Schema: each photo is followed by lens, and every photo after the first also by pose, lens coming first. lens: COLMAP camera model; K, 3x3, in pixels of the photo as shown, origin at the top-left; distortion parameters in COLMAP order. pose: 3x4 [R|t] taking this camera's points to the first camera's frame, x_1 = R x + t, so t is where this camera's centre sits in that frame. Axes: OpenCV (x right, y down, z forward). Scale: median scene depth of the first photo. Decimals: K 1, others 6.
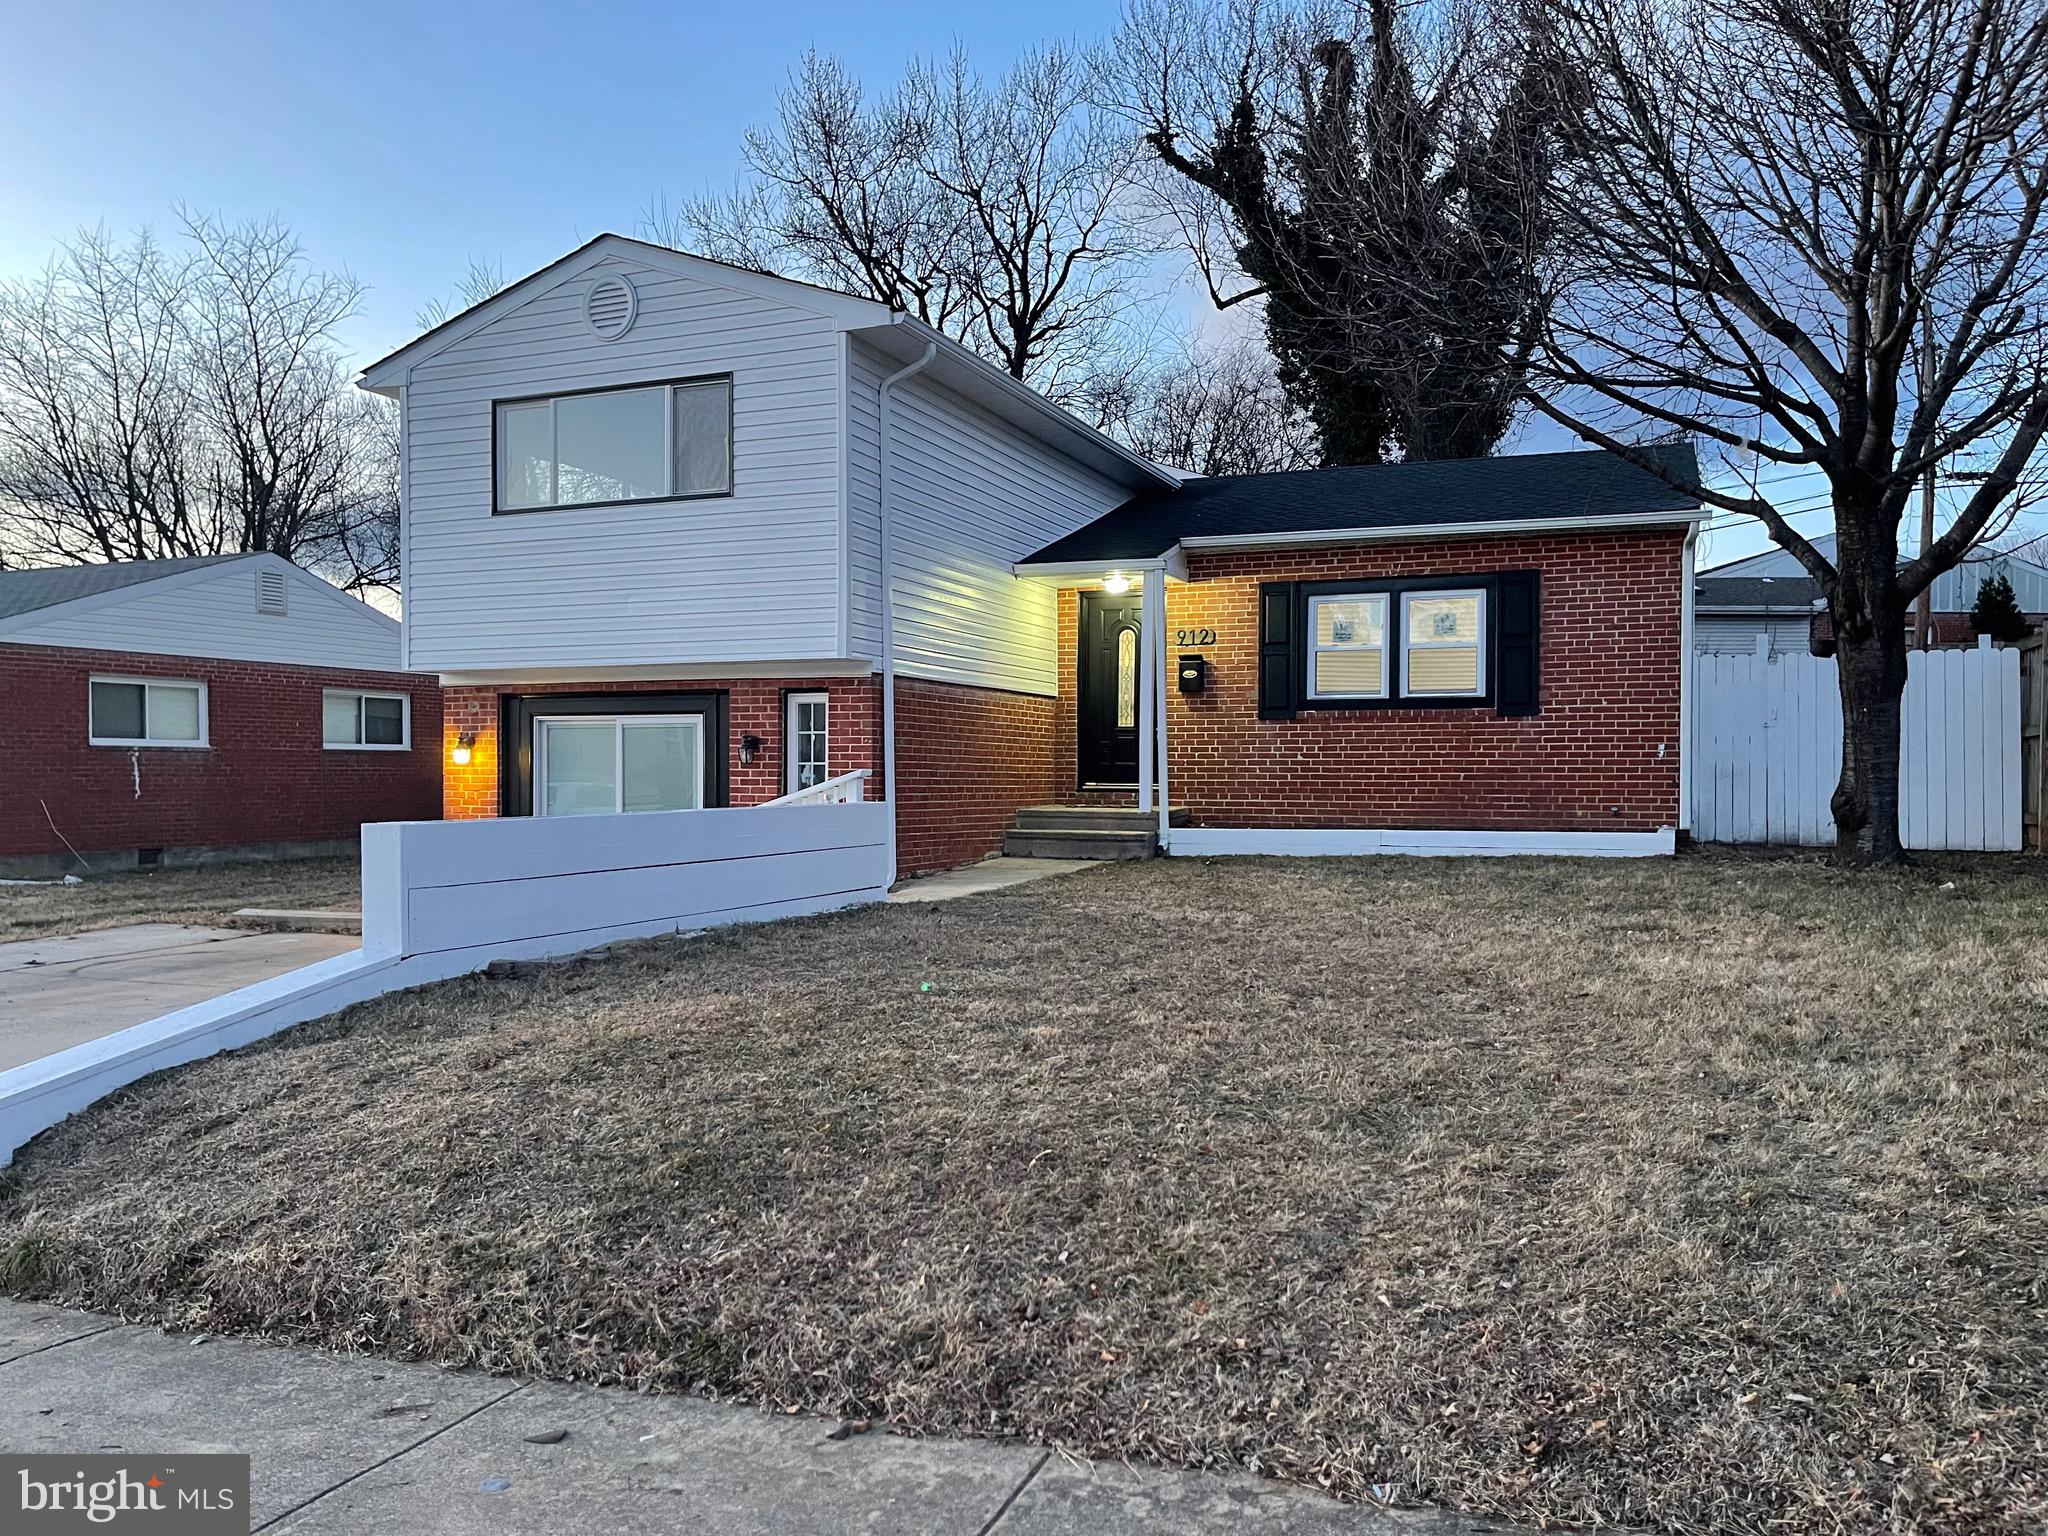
lens RADIAL K [[1549.3, 0, 1016.6], [0, 1549.3, 767.0], [0, 0, 1]] dist [0.066696, -0.087272]
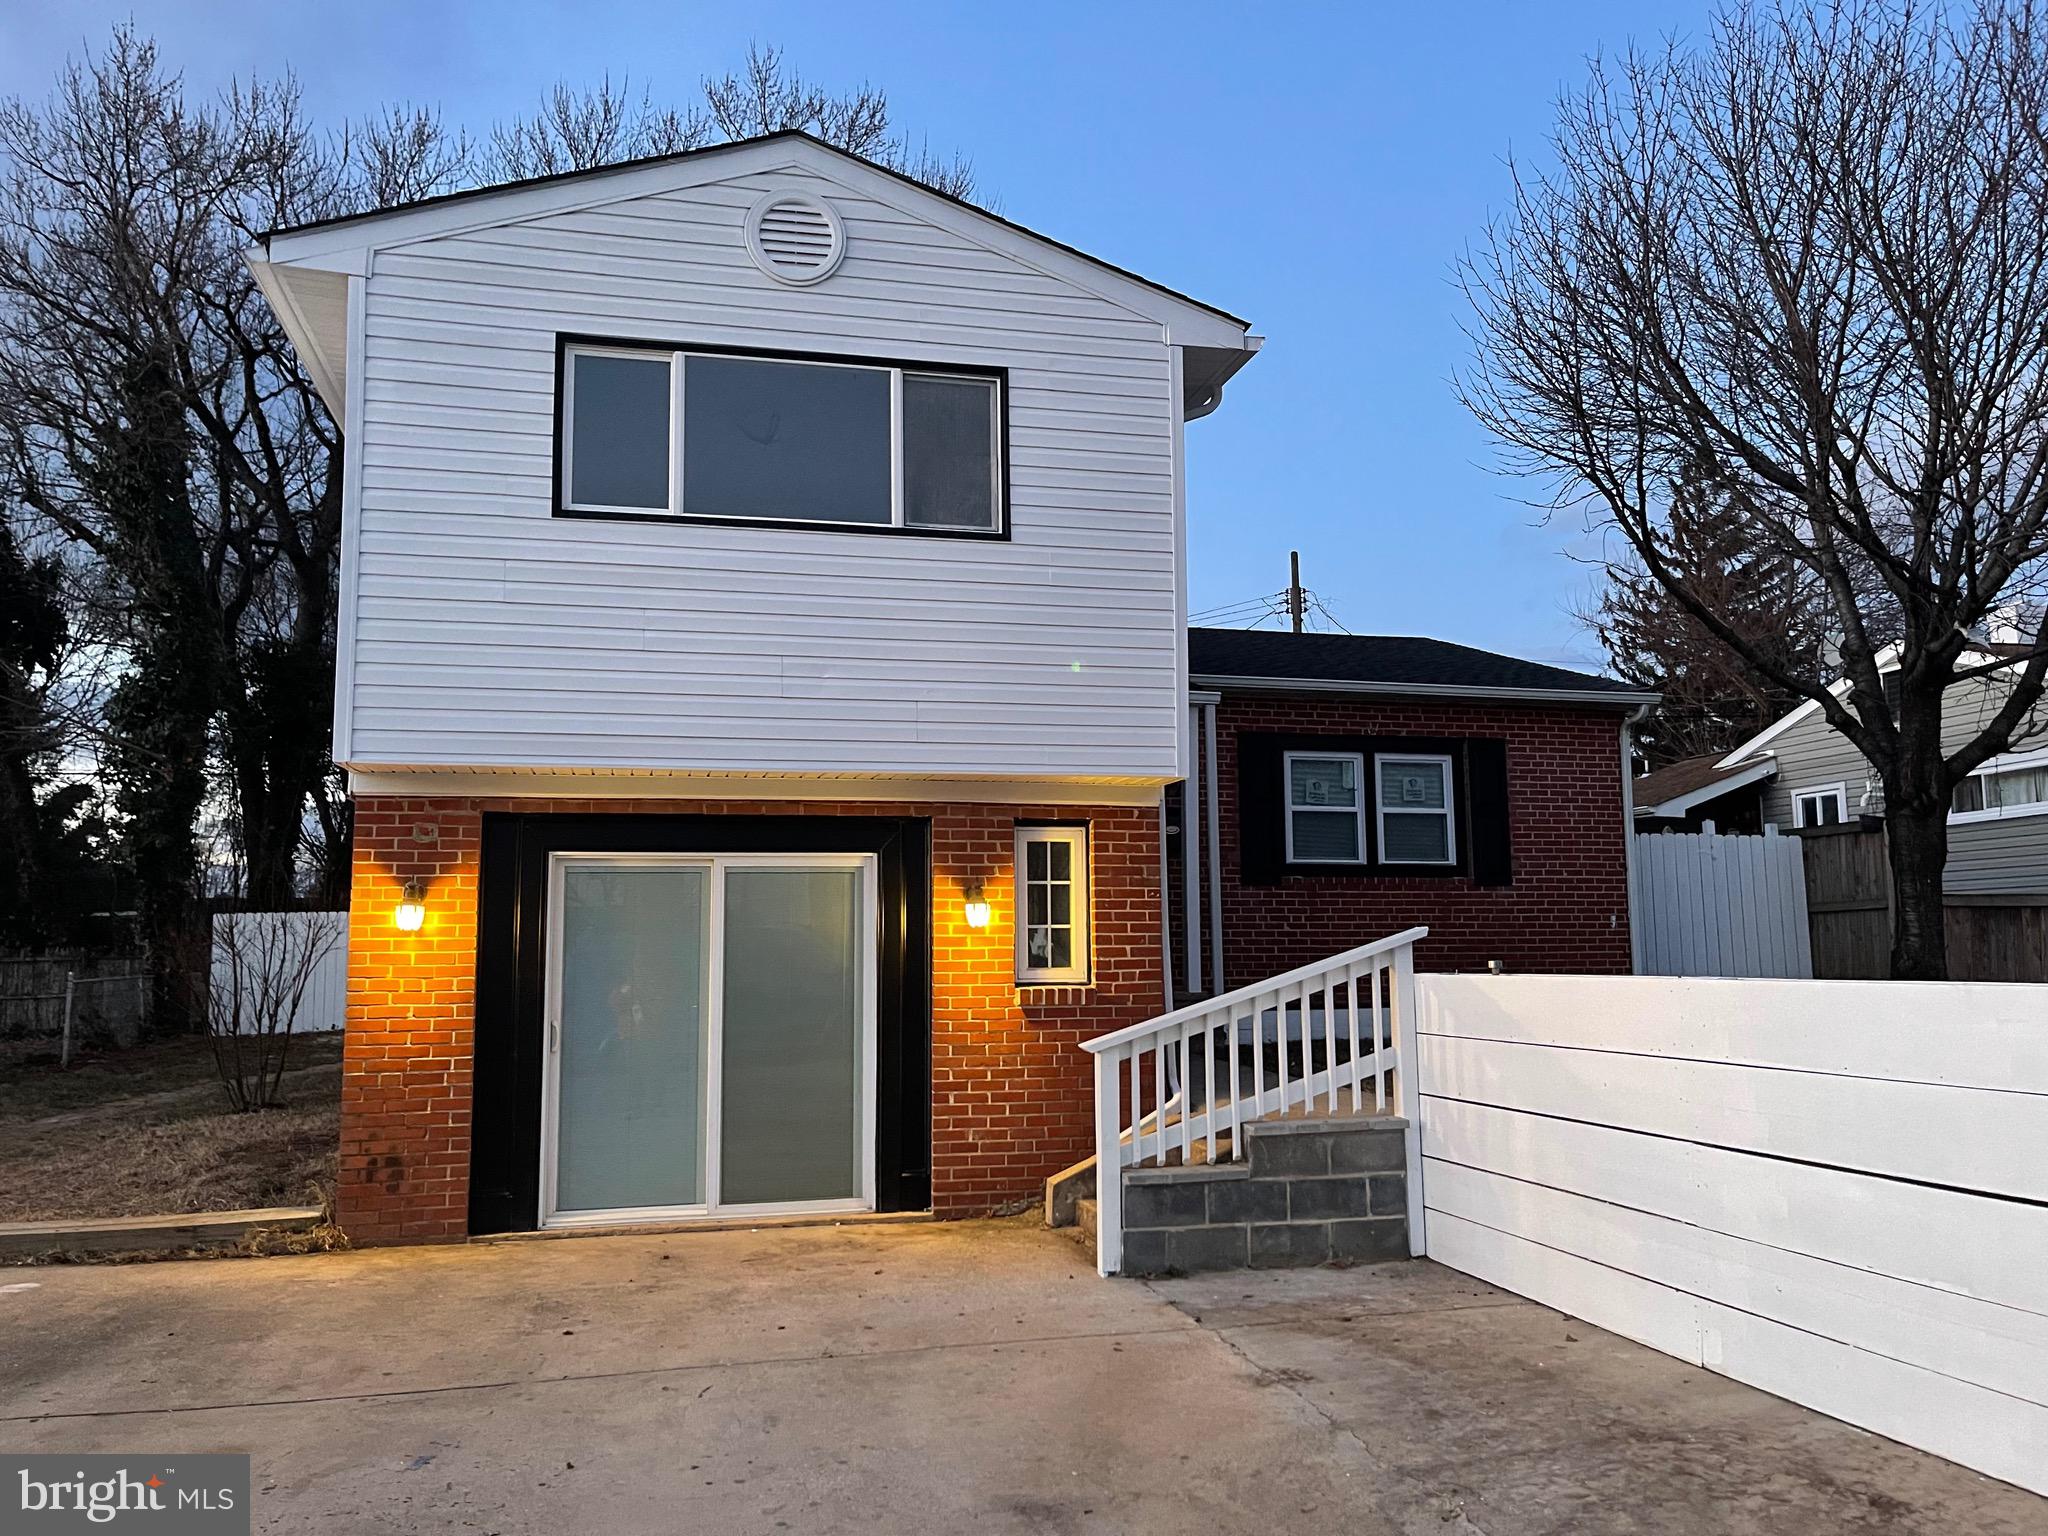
lens RADIAL K [[1549.3, 0, 1029.7], [0, 1549.3, 774.0], [0, 0, 1]] dist [0.066696, -0.087272]
pose [[0.806514, 0.062118, 0.587943, -0.507206], [0.010110, 0.992870, -0.118769, 0.011177], [-0.591129, 0.101733, 0.800136, 0.394481]]
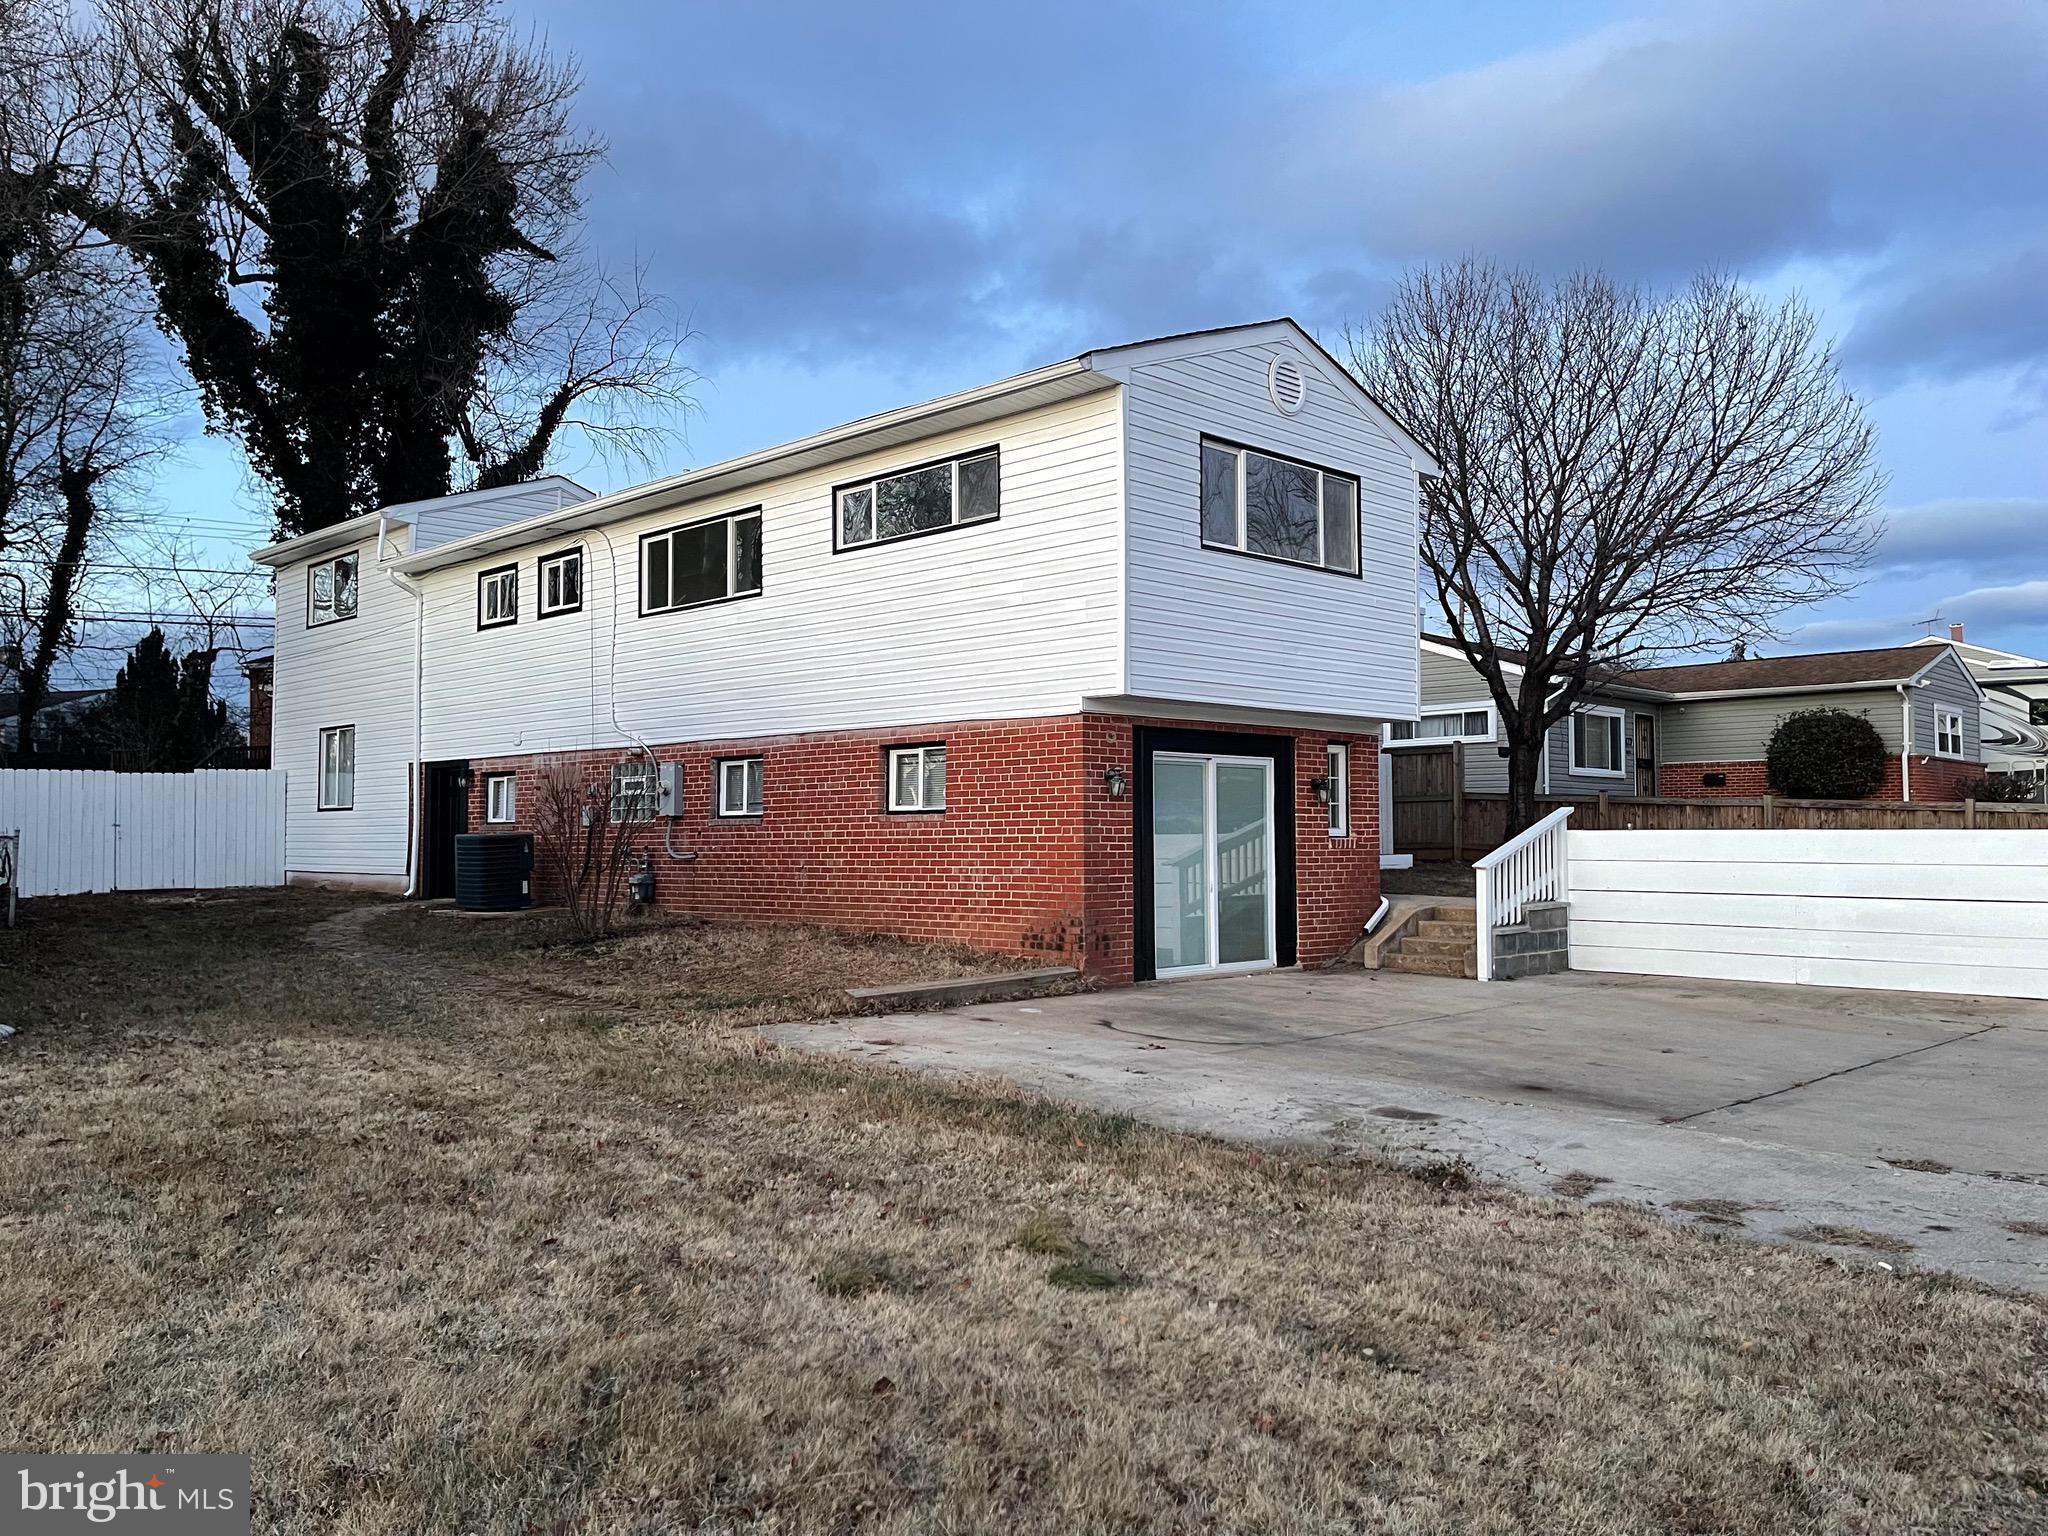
lens RADIAL K [[1549.3, 0, 1034.7], [0, 1549.3, 769.0], [0, 0, 1]] dist [0.066696, -0.087272]
pose [[0.379663, 0.040004, 0.924260, -1.212803], [0.002102, 0.999025, -0.044103, 0.021494], [-0.925123, 0.018688, 0.379208, 0.687493]]
